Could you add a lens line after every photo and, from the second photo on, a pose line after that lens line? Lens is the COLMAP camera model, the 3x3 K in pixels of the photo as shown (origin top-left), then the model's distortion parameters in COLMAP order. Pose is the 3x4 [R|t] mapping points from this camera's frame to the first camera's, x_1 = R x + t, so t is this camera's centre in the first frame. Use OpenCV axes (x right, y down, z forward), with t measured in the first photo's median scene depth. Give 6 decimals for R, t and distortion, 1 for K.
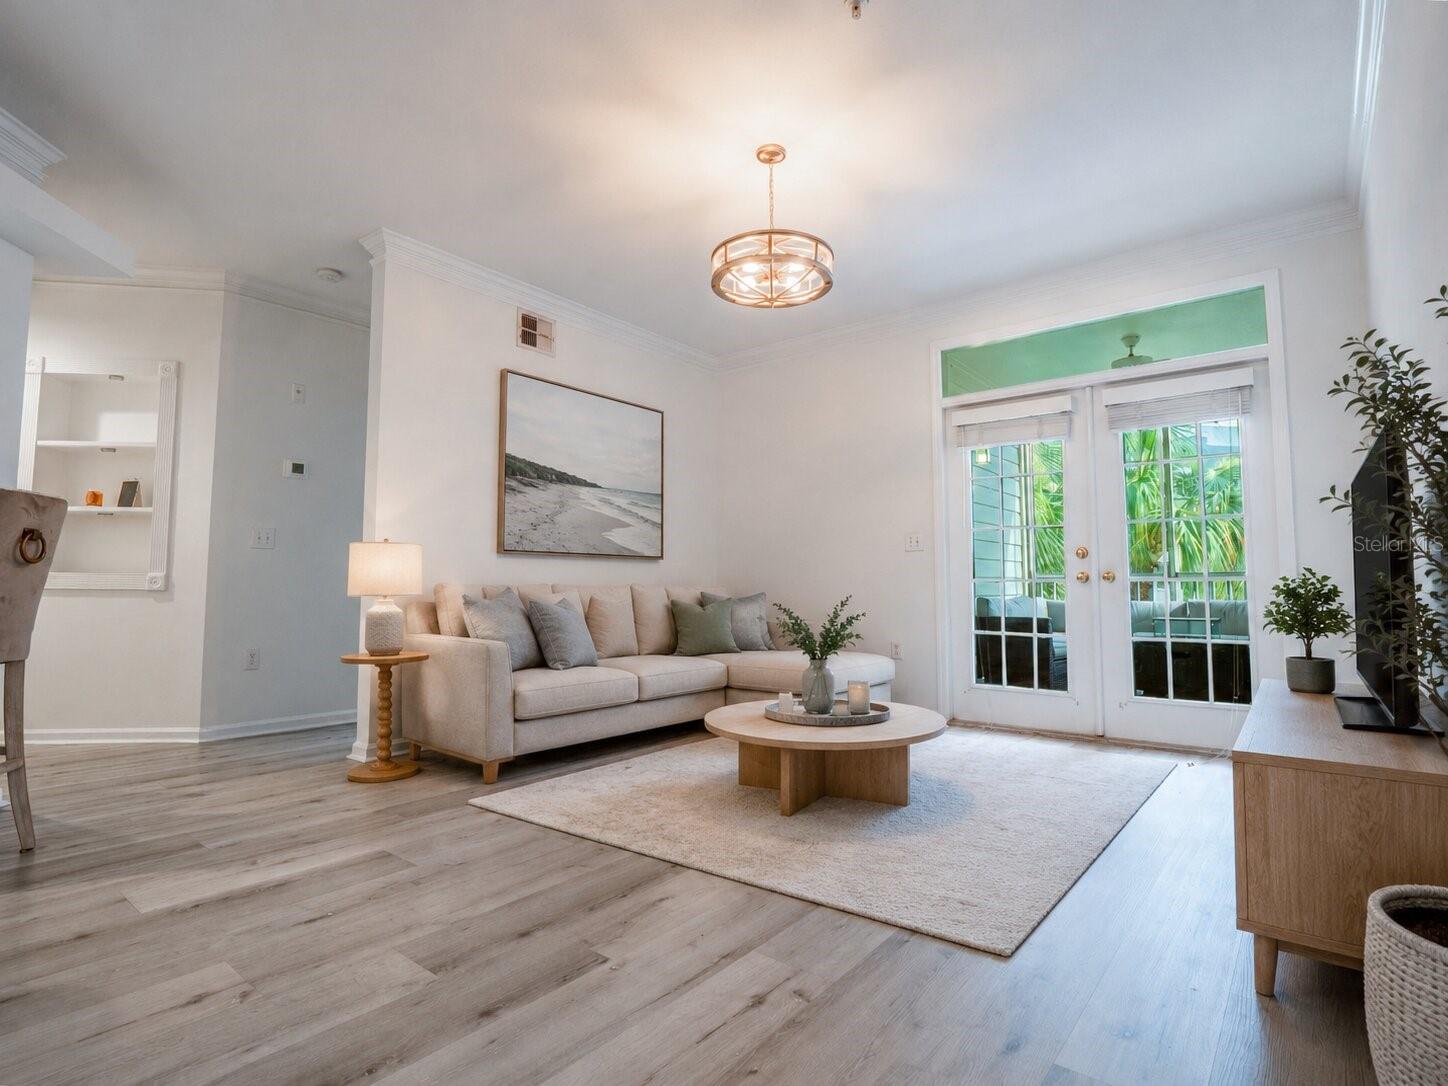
lens RADIAL K [[744.3, 0, 757.1], [0, 744.3, 544.8], [0, 0, 1]] dist [-0.003259, -0.000447]
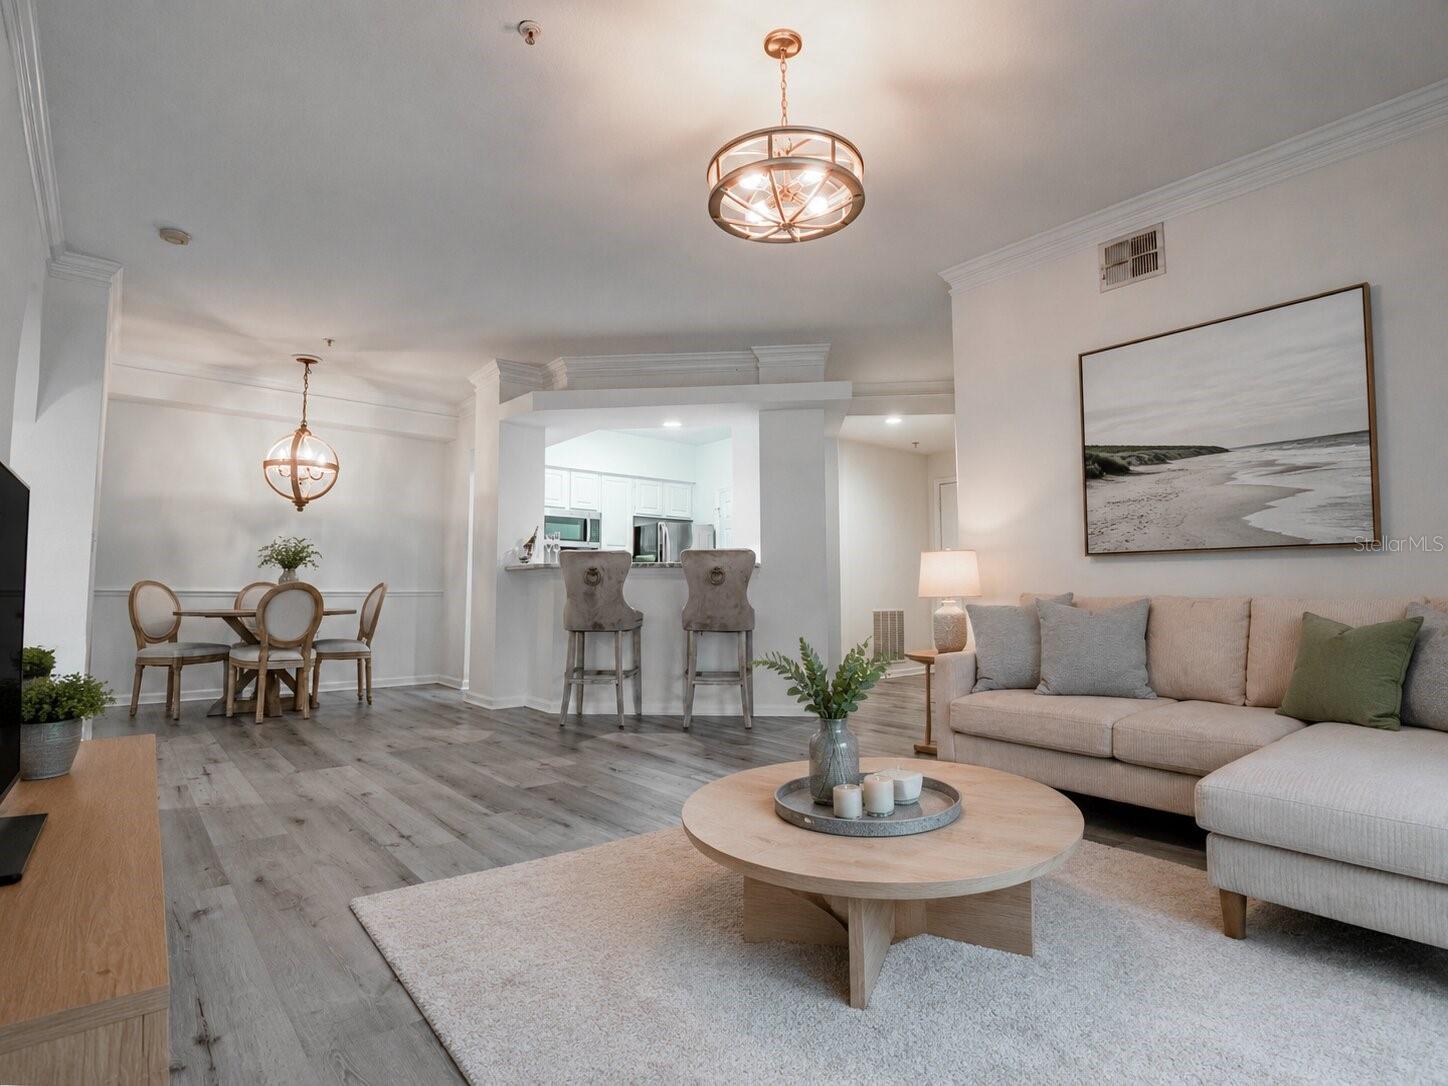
lens RADIAL K [[744.3, 0, 757.1], [0, 744.3, 544.8], [0, 0, 1]] dist [-0.003259, -0.000447]
pose [[-0.201465, -0.066063, -0.977265, 0.956922], [0.062091, 0.994855, -0.080052, 0.063330], [0.977526, -0.076807, -0.196326, 1.313302]]
